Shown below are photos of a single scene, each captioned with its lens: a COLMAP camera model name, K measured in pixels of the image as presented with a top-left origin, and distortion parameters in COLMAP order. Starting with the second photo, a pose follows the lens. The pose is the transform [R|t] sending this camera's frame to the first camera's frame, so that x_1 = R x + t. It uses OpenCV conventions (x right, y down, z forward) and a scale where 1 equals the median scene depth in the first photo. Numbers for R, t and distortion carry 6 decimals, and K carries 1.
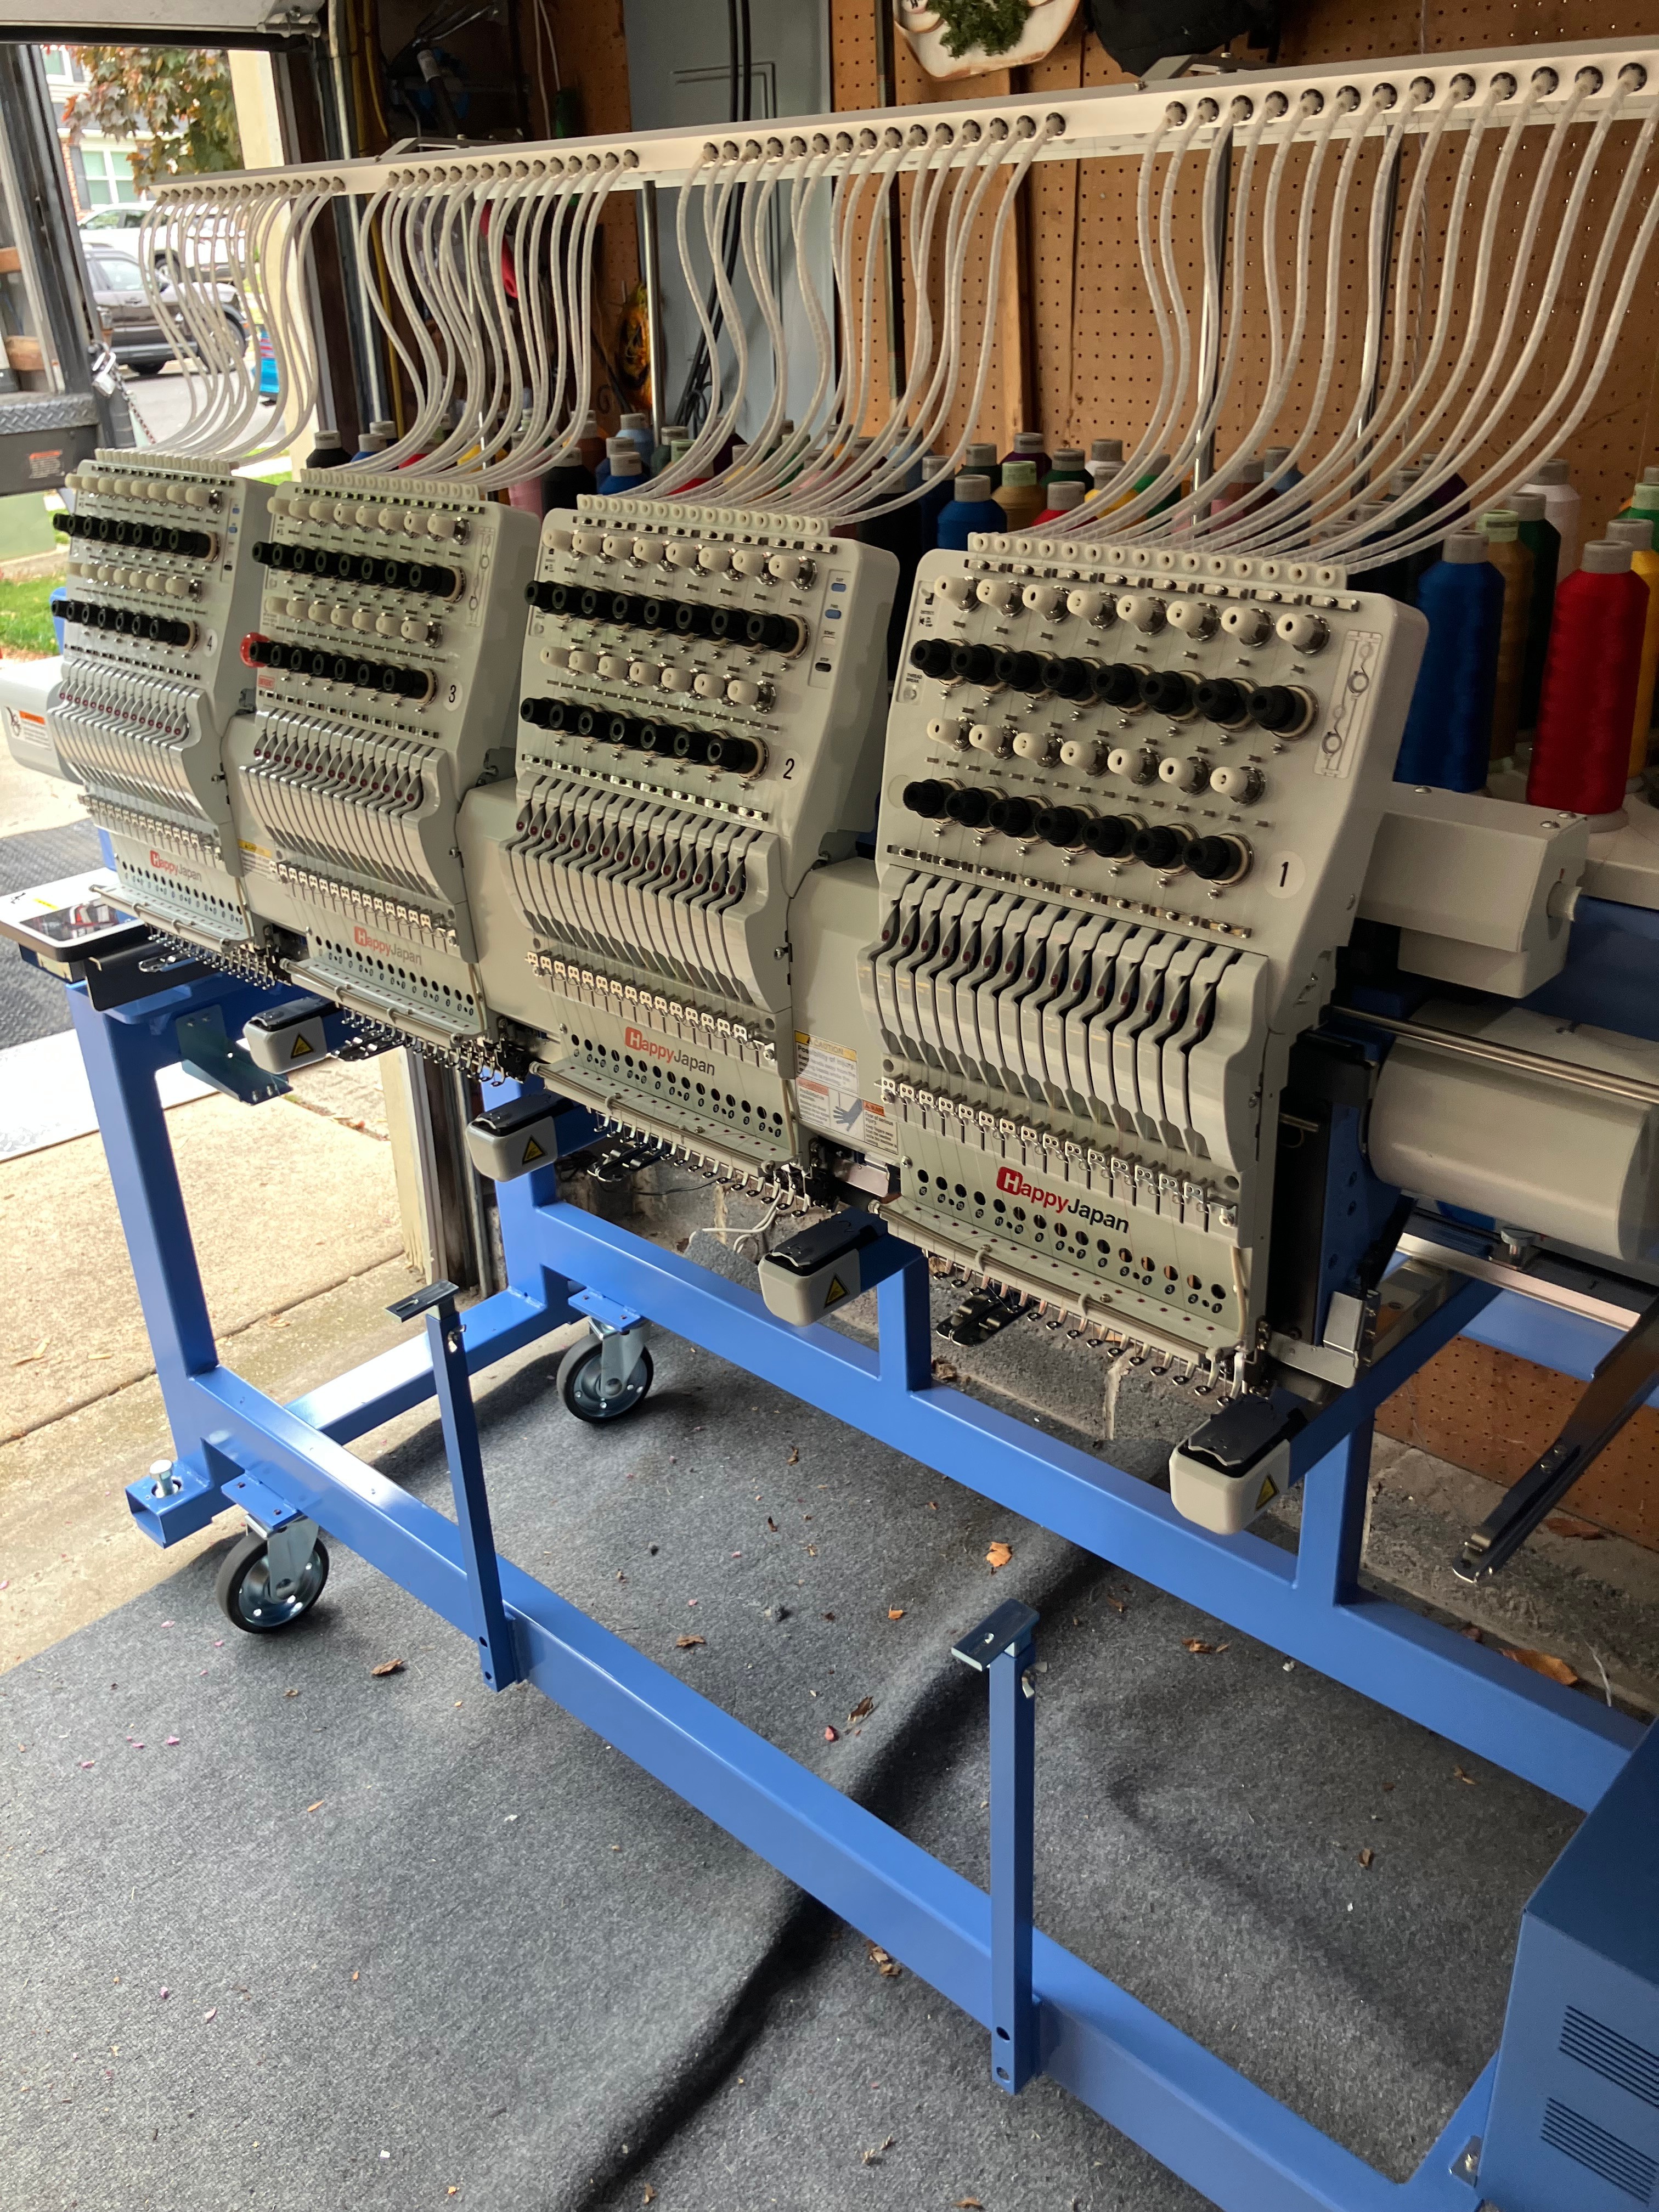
lens RADIAL K [[1822.0, 0, 829.5], [0, 1822.0, 1106.0], [0, 0, 1]] dist [0.018900, 0.003635]
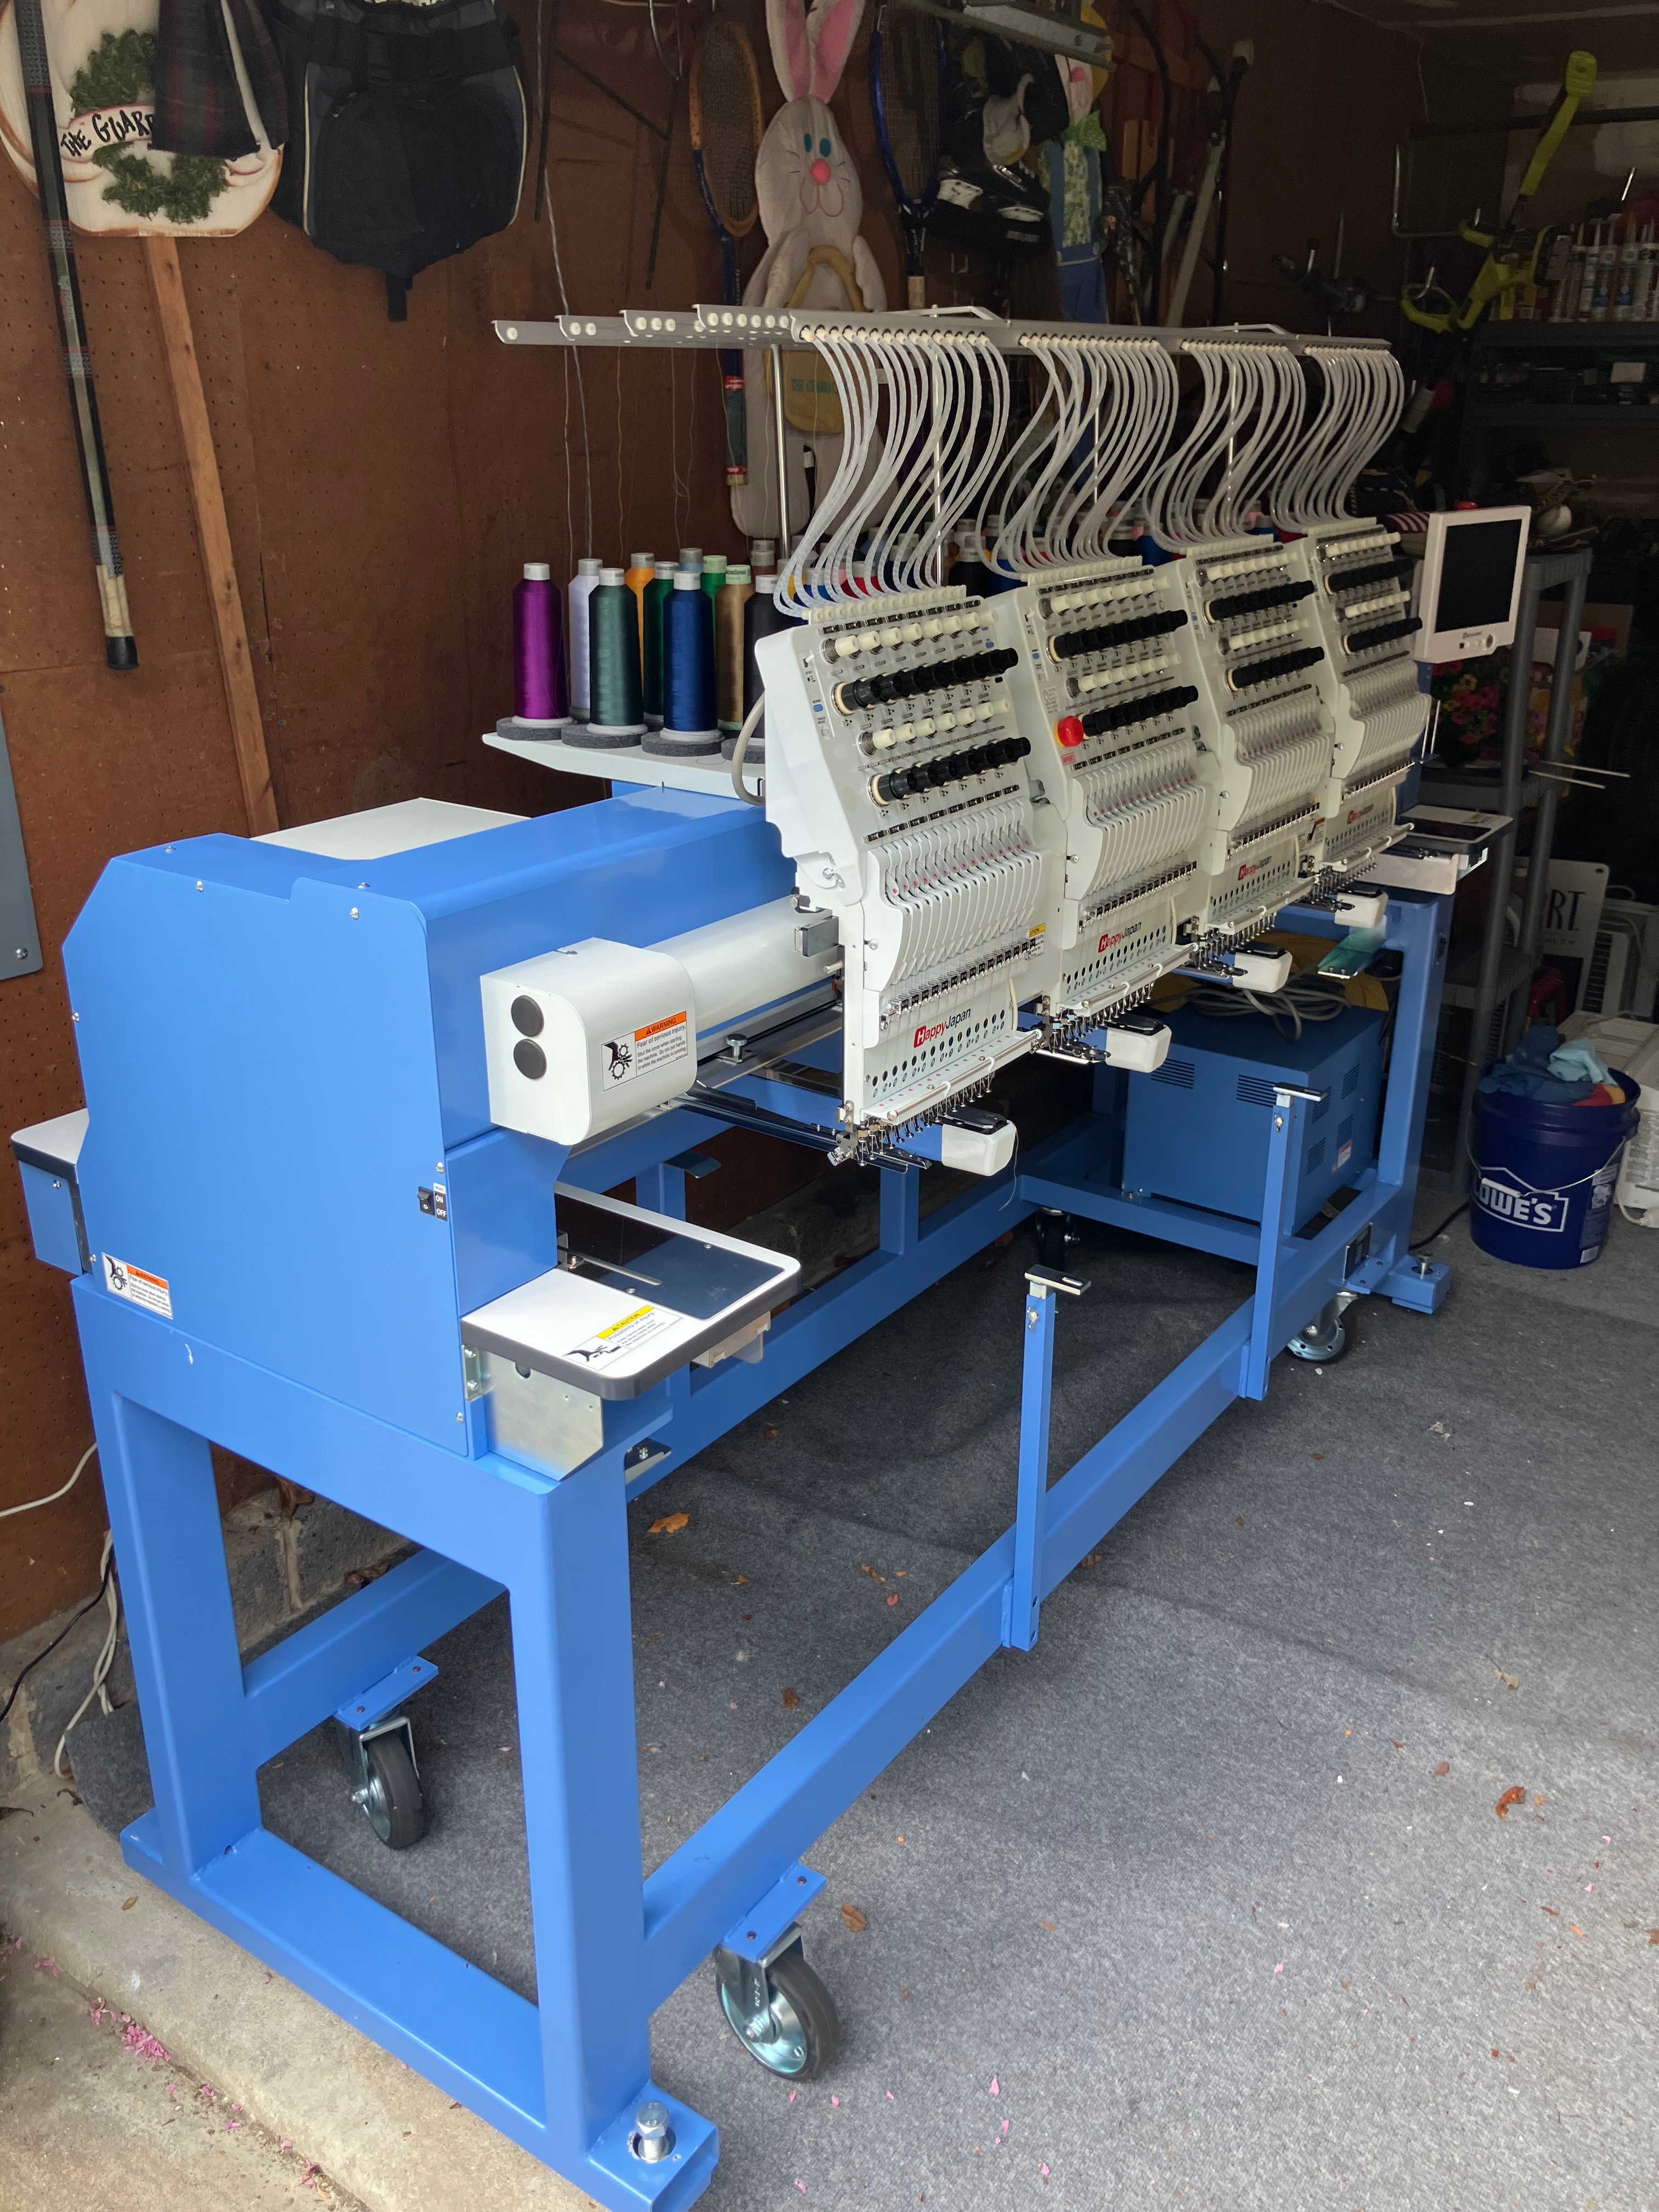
lens RADIAL K [[1803.8, 0, 829.5], [0, 1803.8, 1106.0], [0, 0, 1]] dist [0.030358, 0.001034]
pose [[-0.149056, -0.331132, 0.931737, -0.758113], [0.430055, 0.826773, 0.362628, -0.282676], [-0.890413, 0.454750, 0.019170, 0.650049]]
